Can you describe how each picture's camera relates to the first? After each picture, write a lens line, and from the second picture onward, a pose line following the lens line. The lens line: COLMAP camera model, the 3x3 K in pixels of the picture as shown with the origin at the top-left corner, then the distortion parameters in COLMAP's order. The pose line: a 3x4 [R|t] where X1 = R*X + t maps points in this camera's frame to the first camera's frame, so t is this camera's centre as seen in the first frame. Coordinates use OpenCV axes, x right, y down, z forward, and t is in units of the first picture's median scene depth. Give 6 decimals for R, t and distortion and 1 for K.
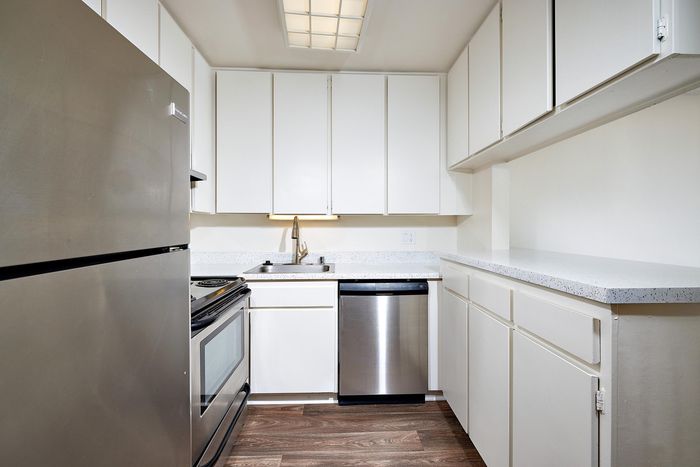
lens RADIAL K [[299.2, 0, 347.6], [0, 299.2, 232.3], [0, 0, 1]] dist [0.002402, 0.000138]
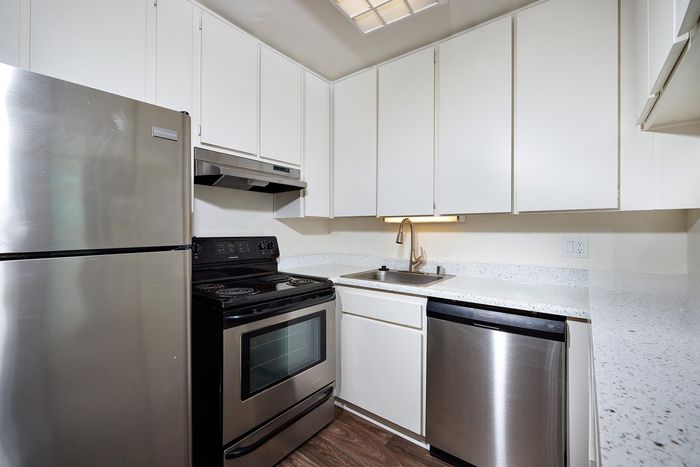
lens RADIAL K [[299.2, 0, 346.3], [0, 299.2, 232.7], [0, 0, 1]] dist [0.002402, 0.000138]
pose [[0.762935, 0.007137, -0.646436, 0.312666], [-0.012828, 0.999909, -0.004101, -0.006279], [0.646348, 0.011421, 0.762957, 0.240795]]
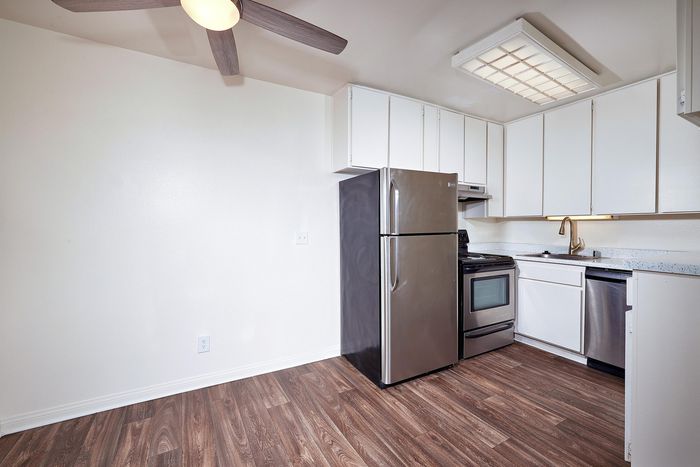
lens RADIAL K [[299.2, 0, 350.6], [0, 299.2, 231.9], [0, 0, 1]] dist [0.002402, 0.000138]
pose [[0.460226, 0.016154, -0.887655, 0.629920], [-0.010276, 0.999864, 0.012869, 0.004065], [0.887742, 0.003199, 0.460329, -0.477883]]
